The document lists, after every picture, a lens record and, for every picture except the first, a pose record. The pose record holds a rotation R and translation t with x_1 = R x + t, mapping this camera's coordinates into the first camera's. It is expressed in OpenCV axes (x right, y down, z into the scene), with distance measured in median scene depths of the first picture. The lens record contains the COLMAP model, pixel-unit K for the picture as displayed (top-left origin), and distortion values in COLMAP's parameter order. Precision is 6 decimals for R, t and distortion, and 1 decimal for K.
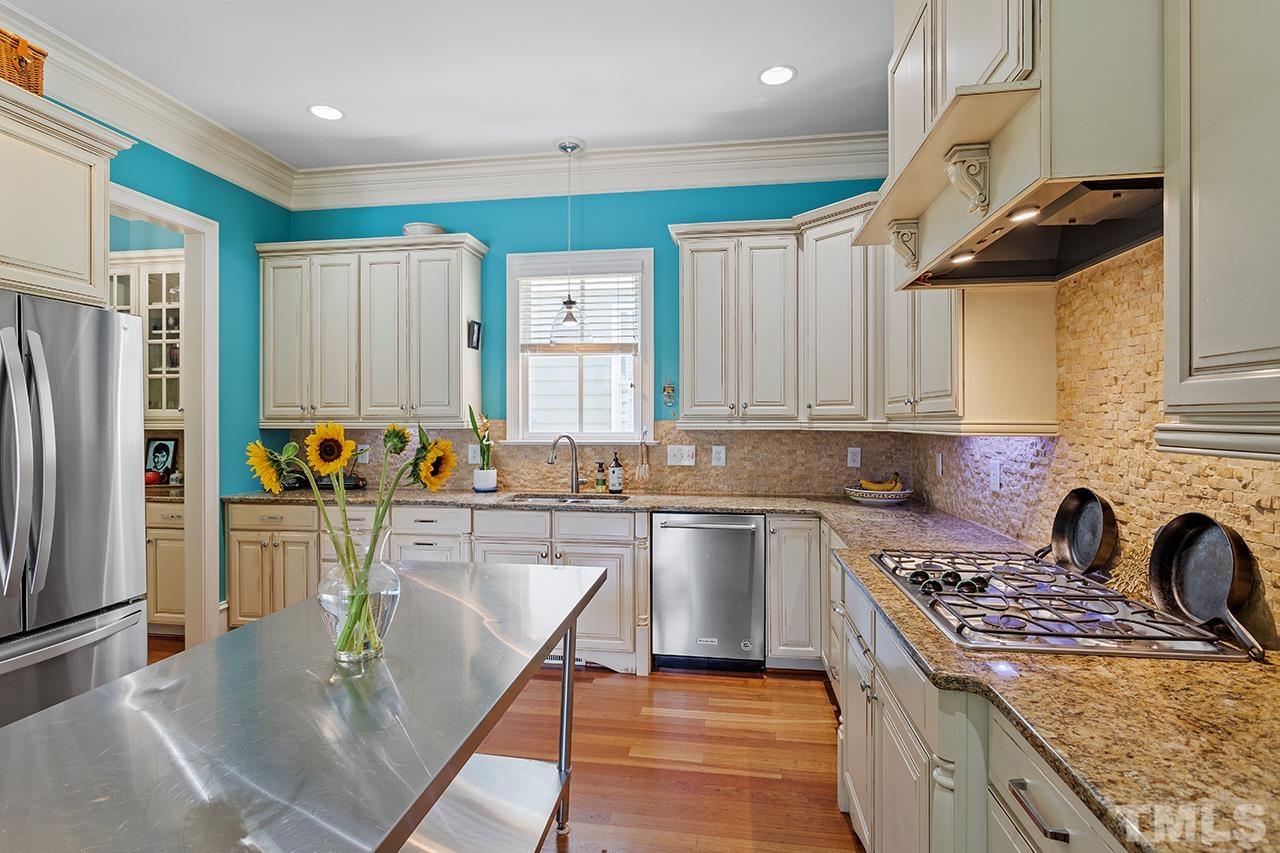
lens RADIAL K [[650.4, 0, 637.2], [0, 650.4, 421.6], [0, 0, 1]] dist [-0.009505, 0.003323]
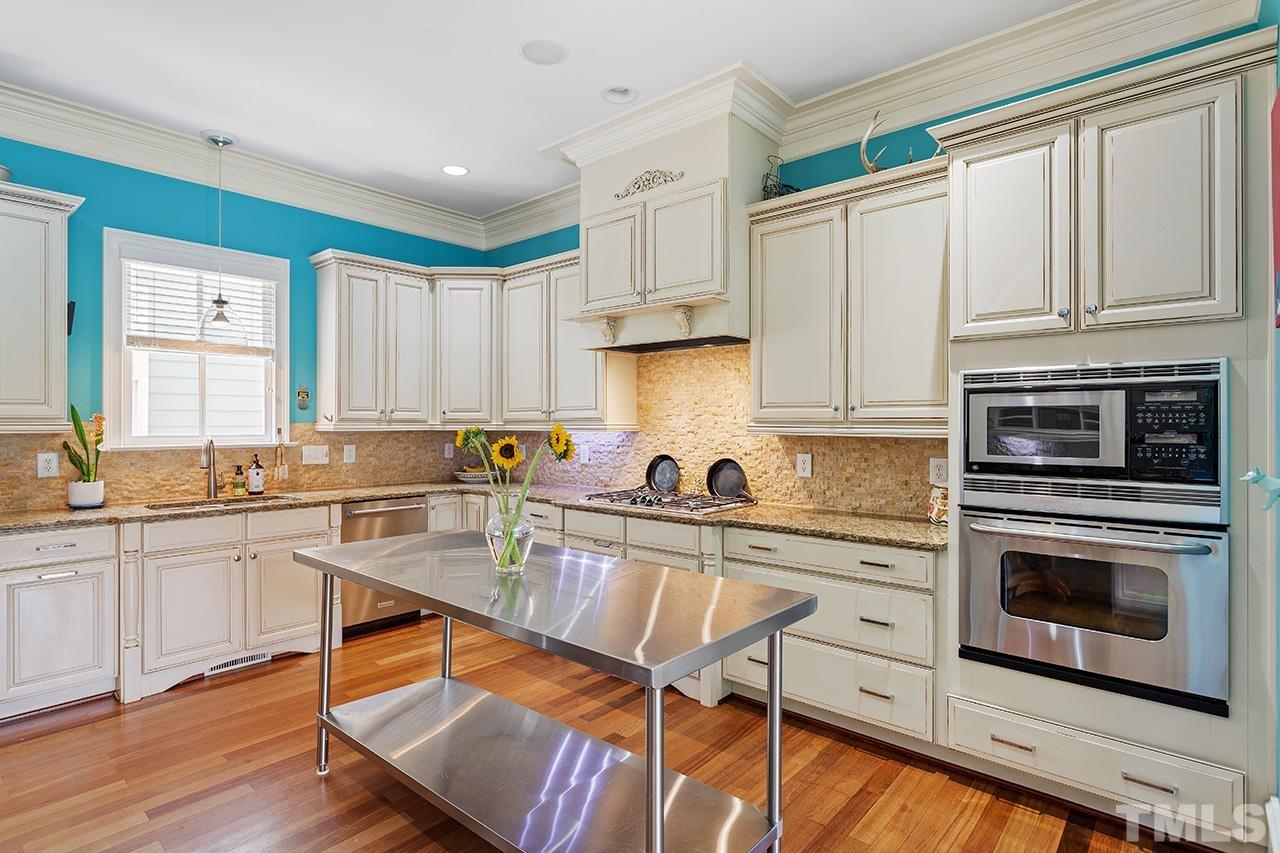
lens RADIAL K [[650.4, 0, 630.2], [0, 650.4, 424.3], [0, 0, 1]] dist [-0.009505, 0.003323]
pose [[0.544029, -0.001507, 0.839065, -0.576997], [0.000775, 0.999999, 0.001293, -0.000490], [-0.839066, -0.000053, 0.544029, -0.040685]]
